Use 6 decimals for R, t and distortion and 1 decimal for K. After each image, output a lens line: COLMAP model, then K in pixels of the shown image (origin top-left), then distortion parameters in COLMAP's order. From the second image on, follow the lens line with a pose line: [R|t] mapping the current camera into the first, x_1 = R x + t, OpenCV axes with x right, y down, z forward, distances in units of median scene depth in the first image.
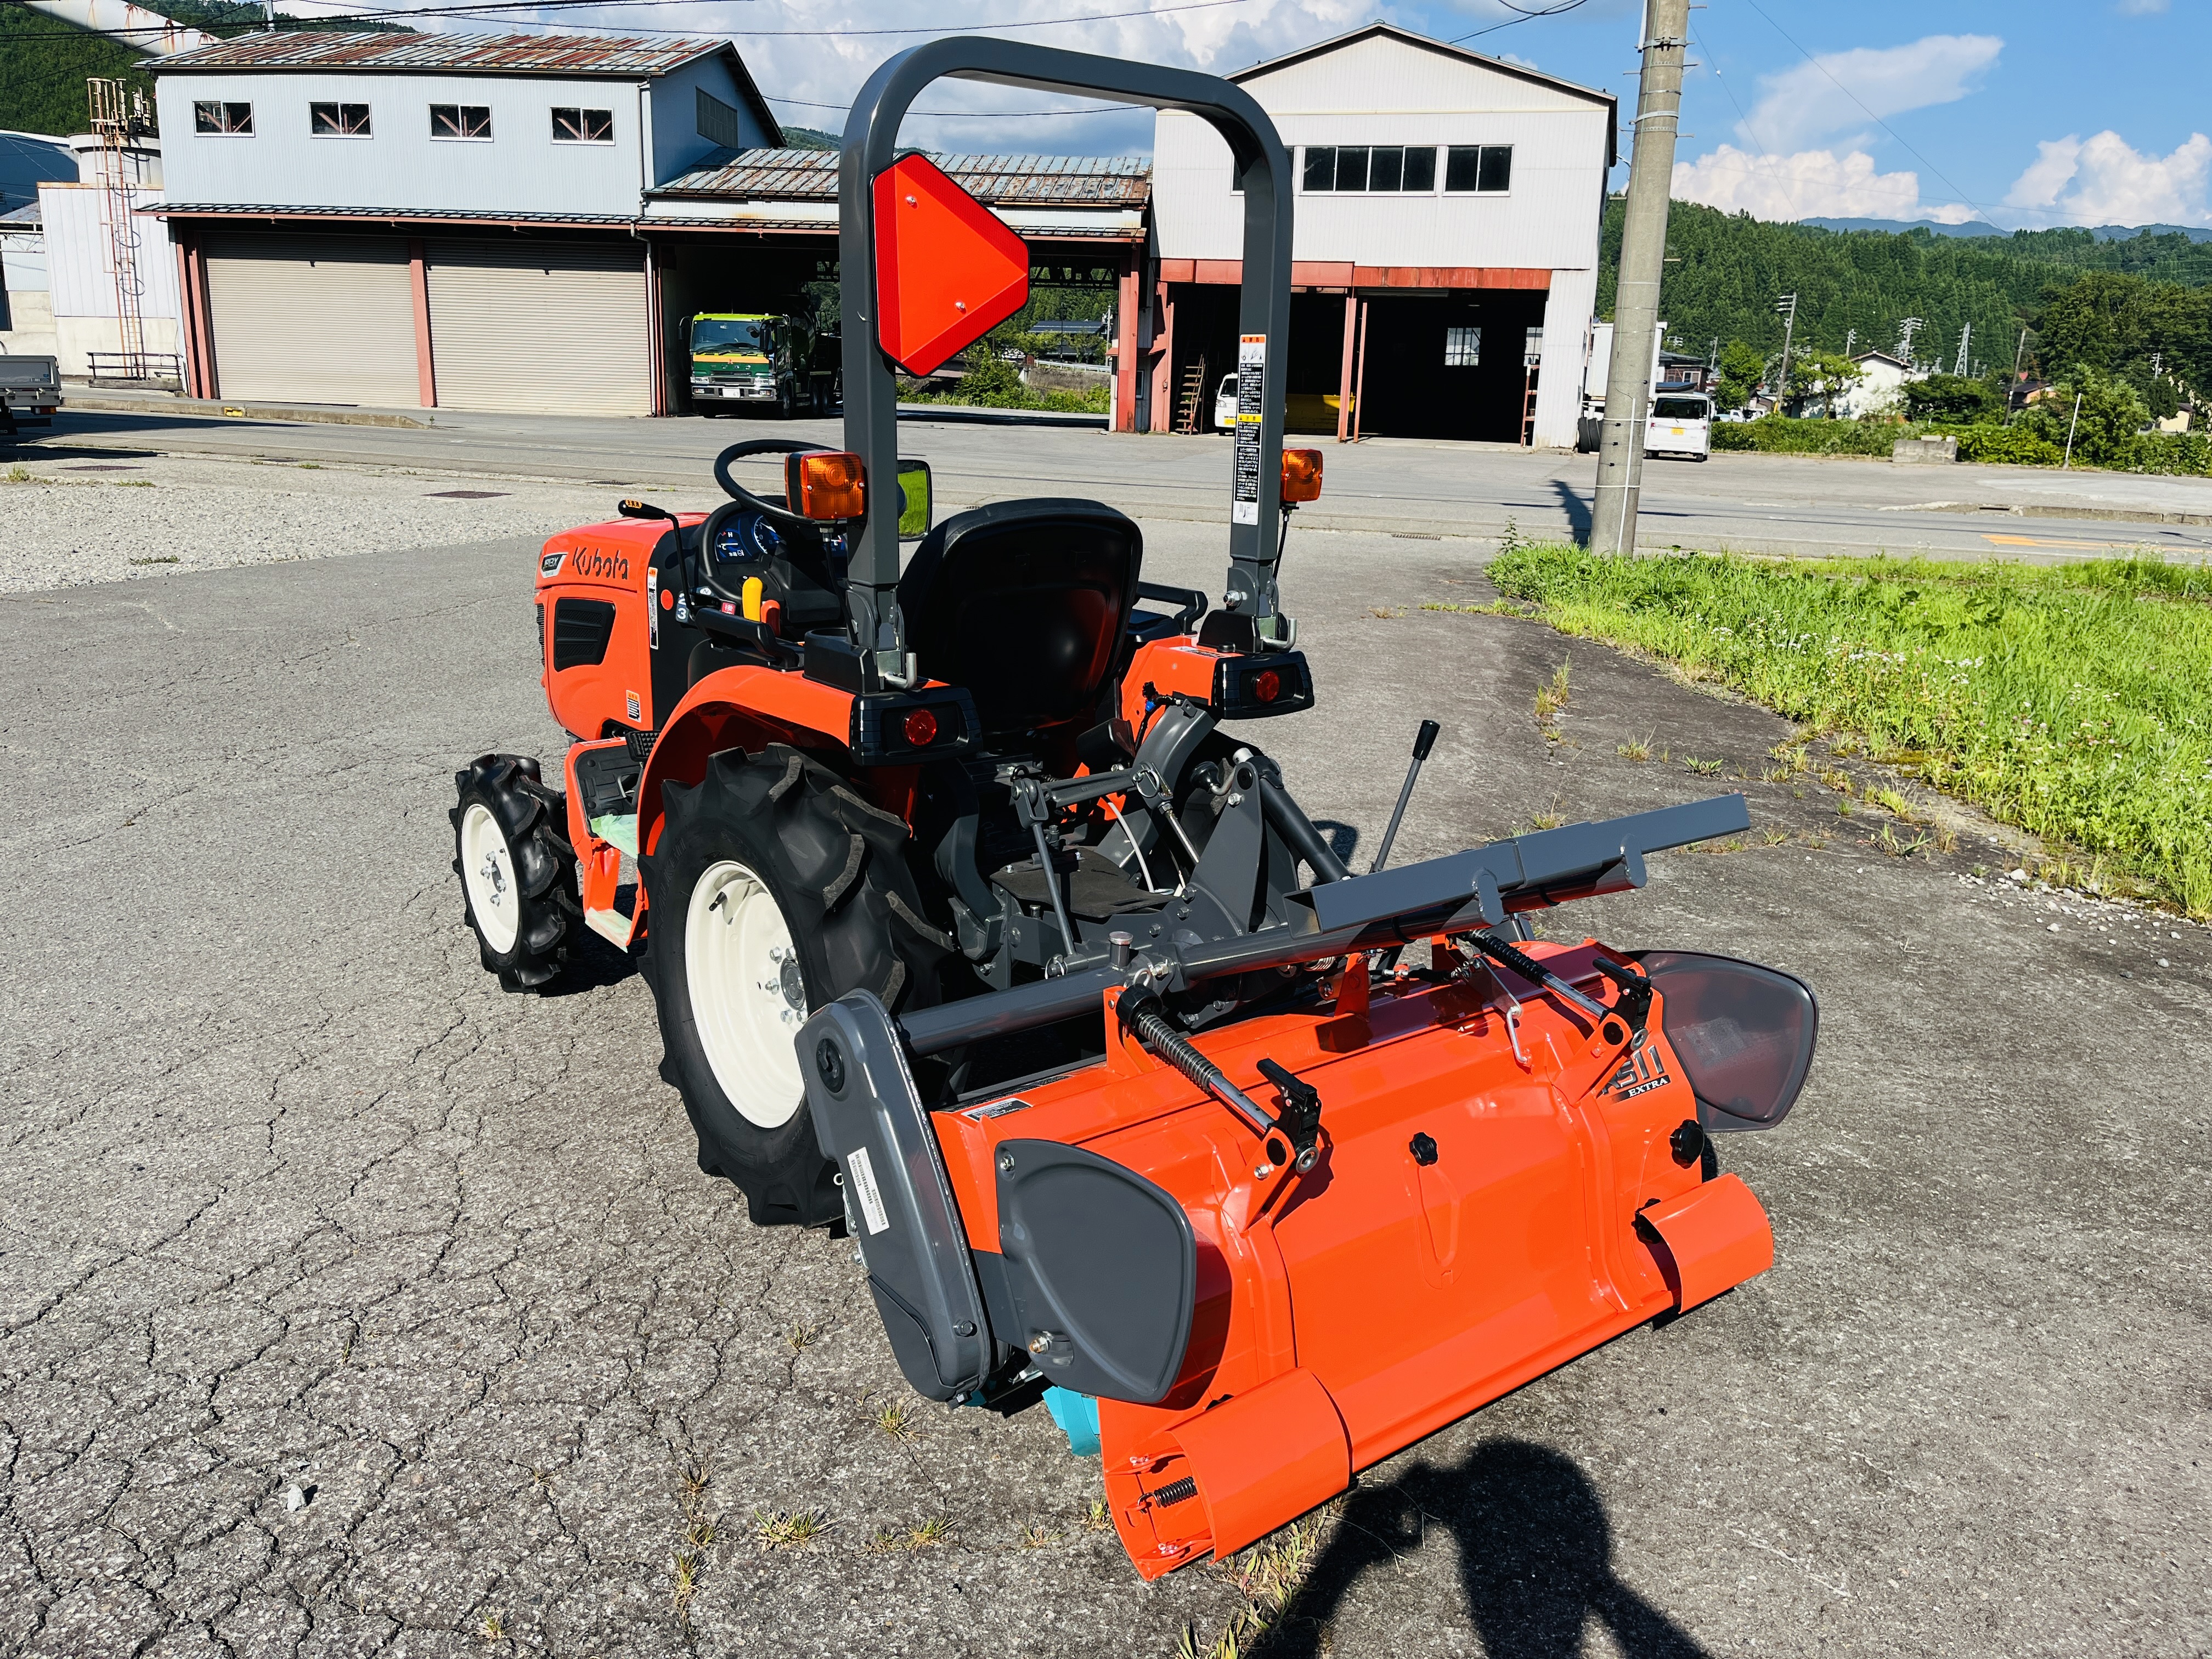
lens RADIAL K [[1662.2, 0, 1110.8], [0, 1662.2, 846.3], [0, 0, 1]] dist [0.074522, -0.106360]
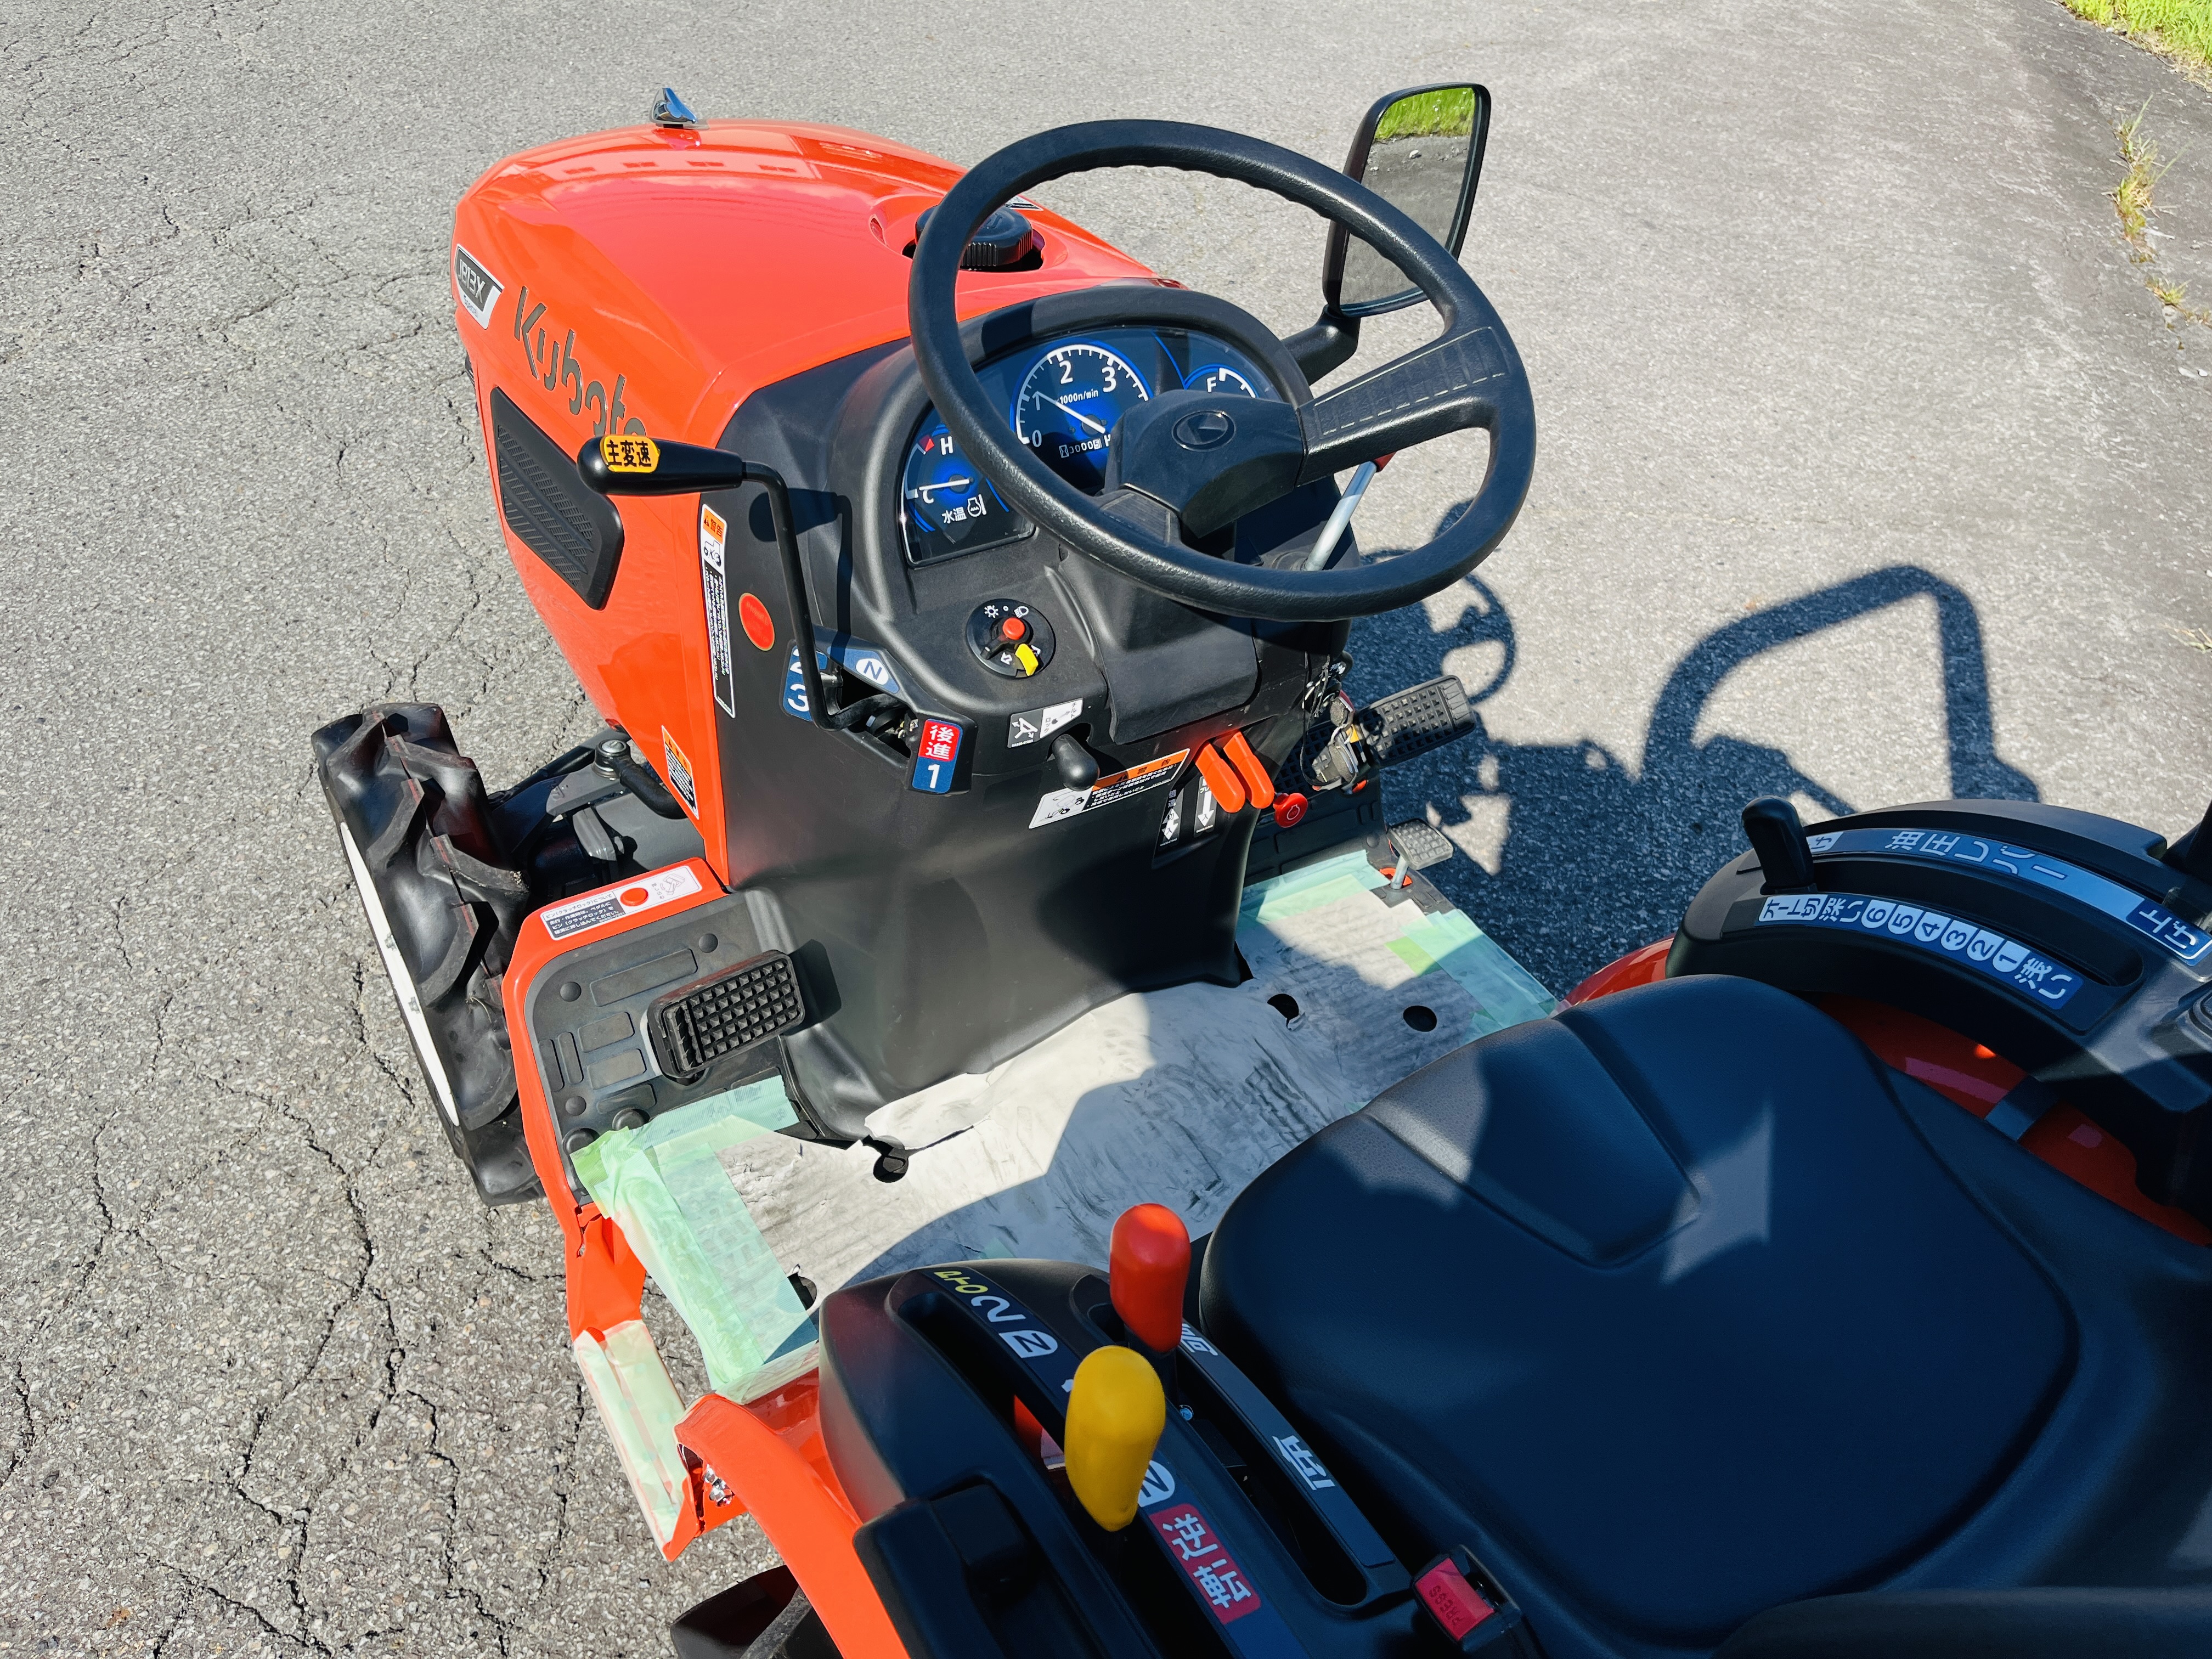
lens RADIAL K [[1685.7, 0, 1106.0], [0, 1685.7, 829.5], [0, 0, 1]] dist [0.112462, -0.165133]
pose [[0.993513, 0.098400, -0.057001, -0.107765], [-0.066948, 0.911294, 0.406277, -0.159519], [0.091922, -0.399825, 0.911970, 0.425423]]
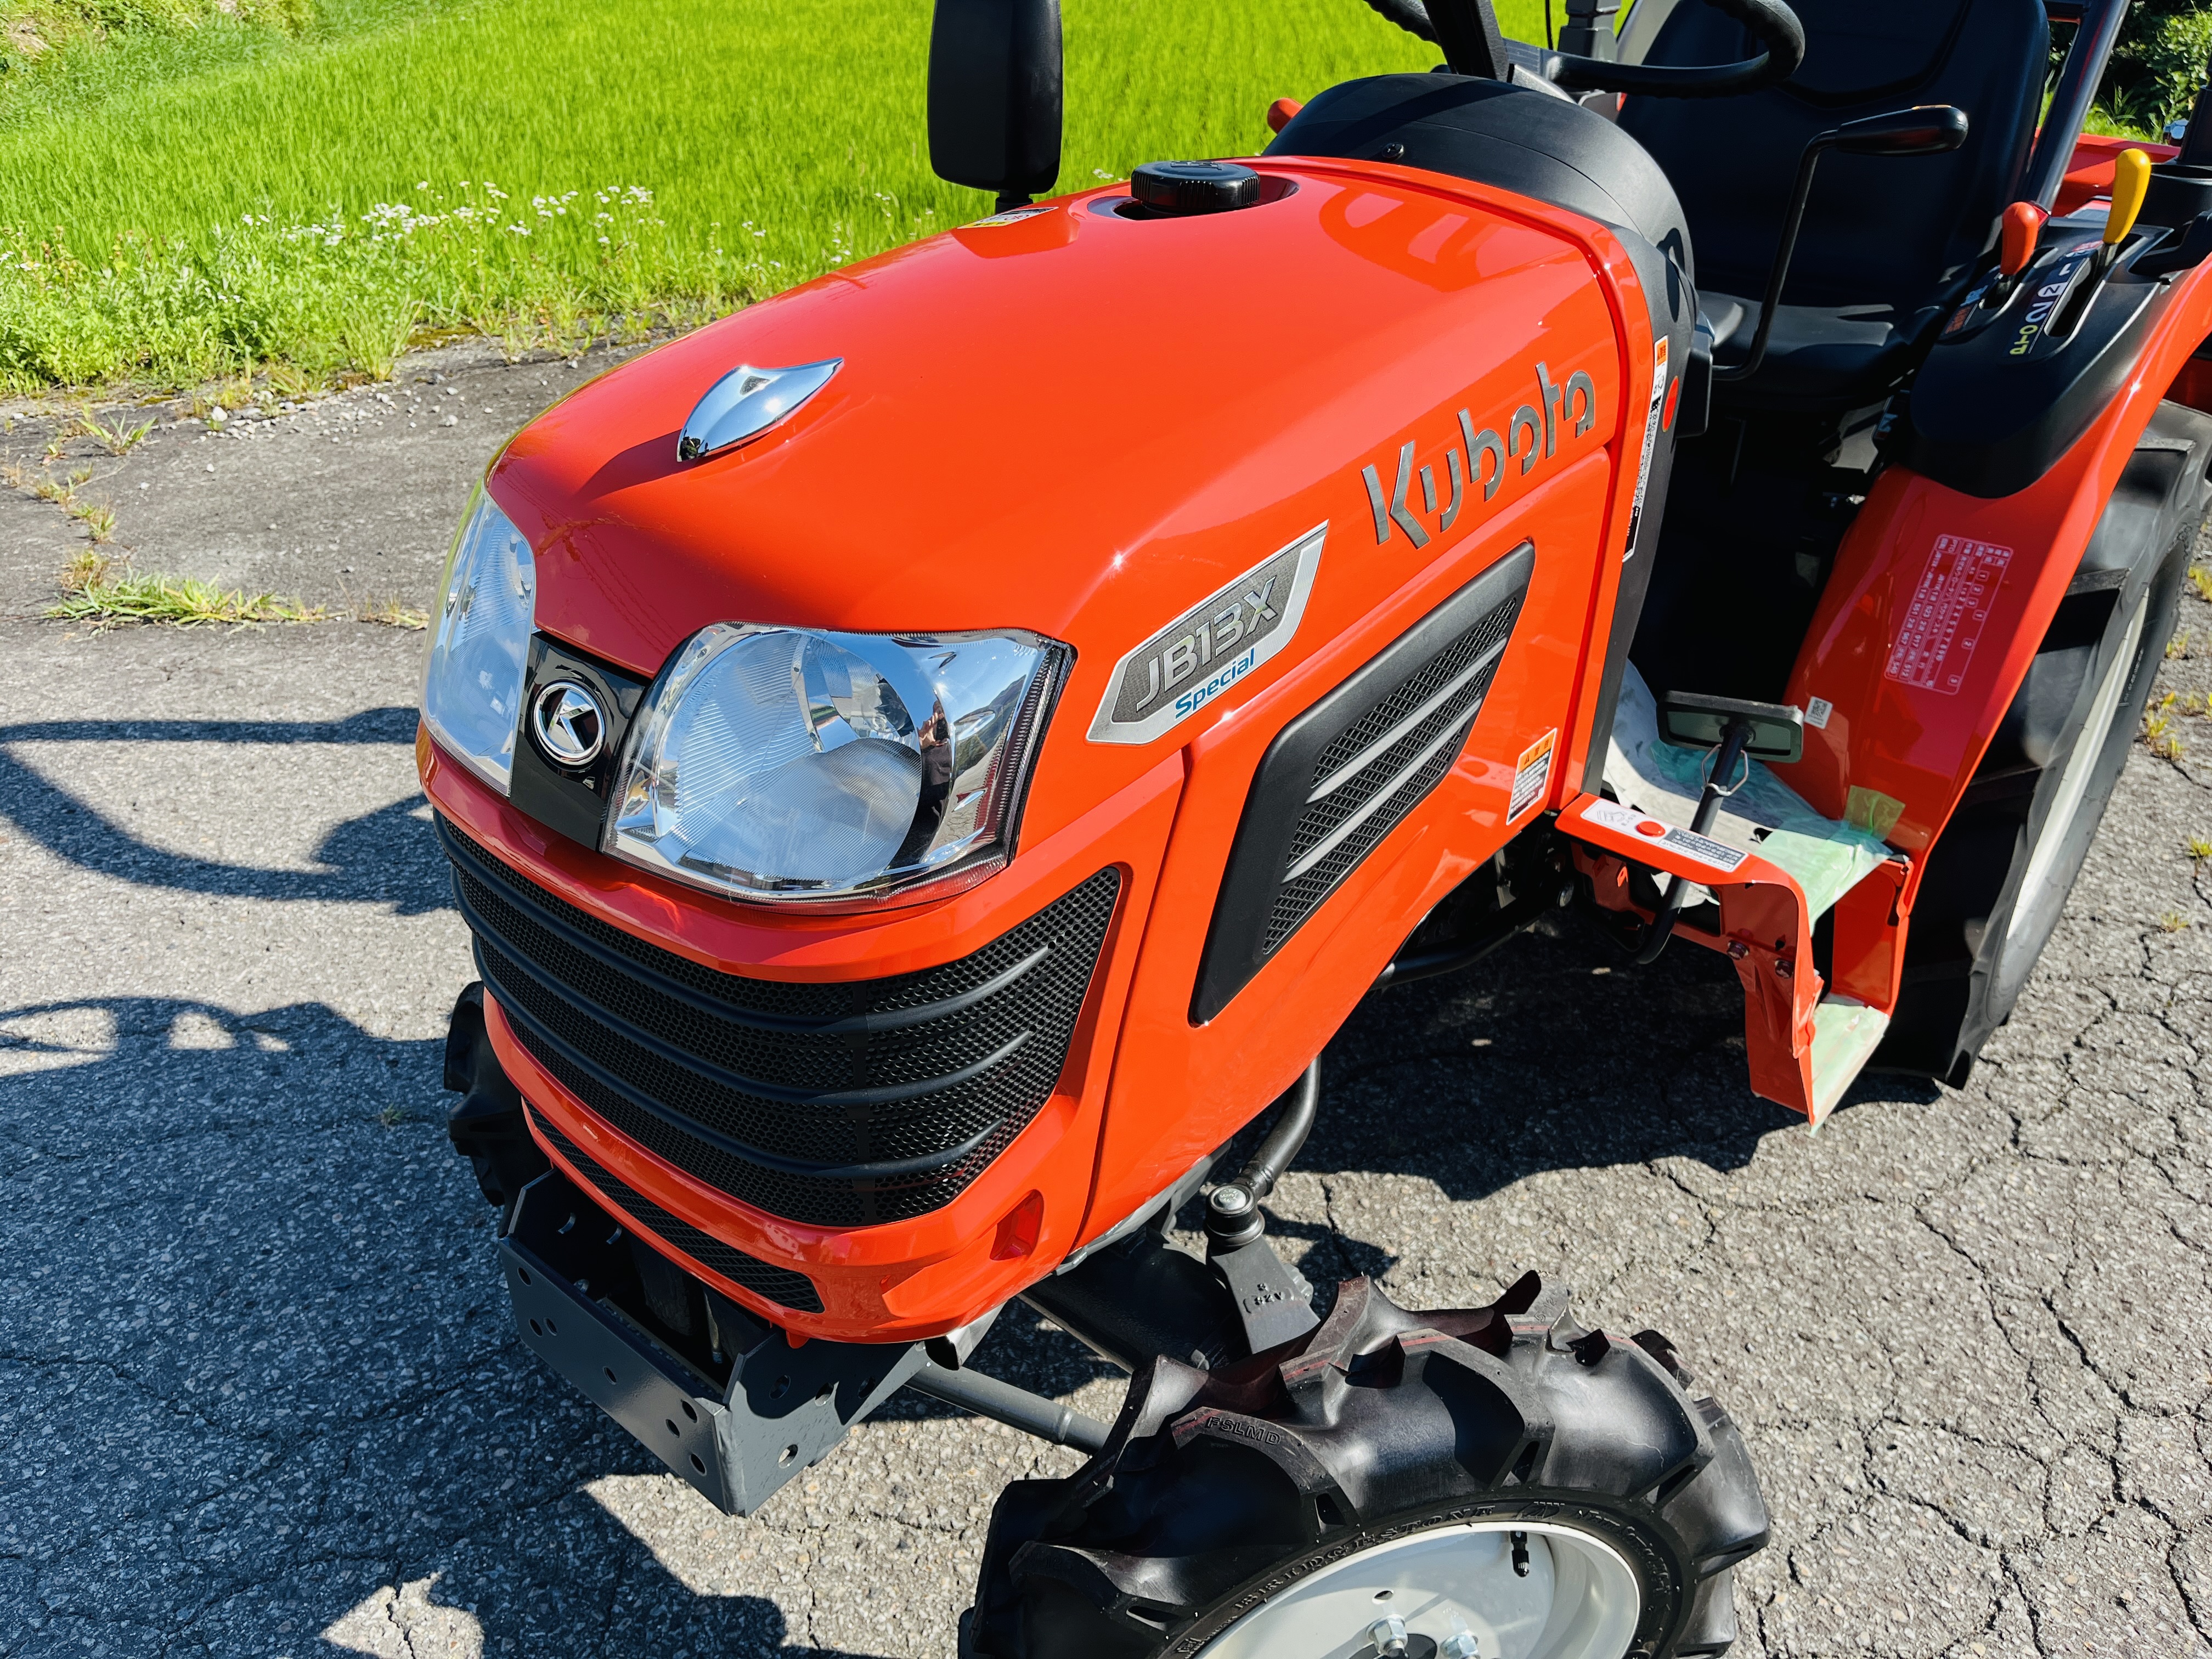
lens RADIAL K [[1670.9, 0, 1100.0], [0, 1670.9, 826.4], [0, 0, 1]] dist [0.094601, -0.149776]
pose [[-0.211848, -0.521895, 0.826284, -0.376143], [0.245160, 0.790061, 0.561872, -0.198200], [-0.946053, 0.321603, -0.039424, 0.733294]]
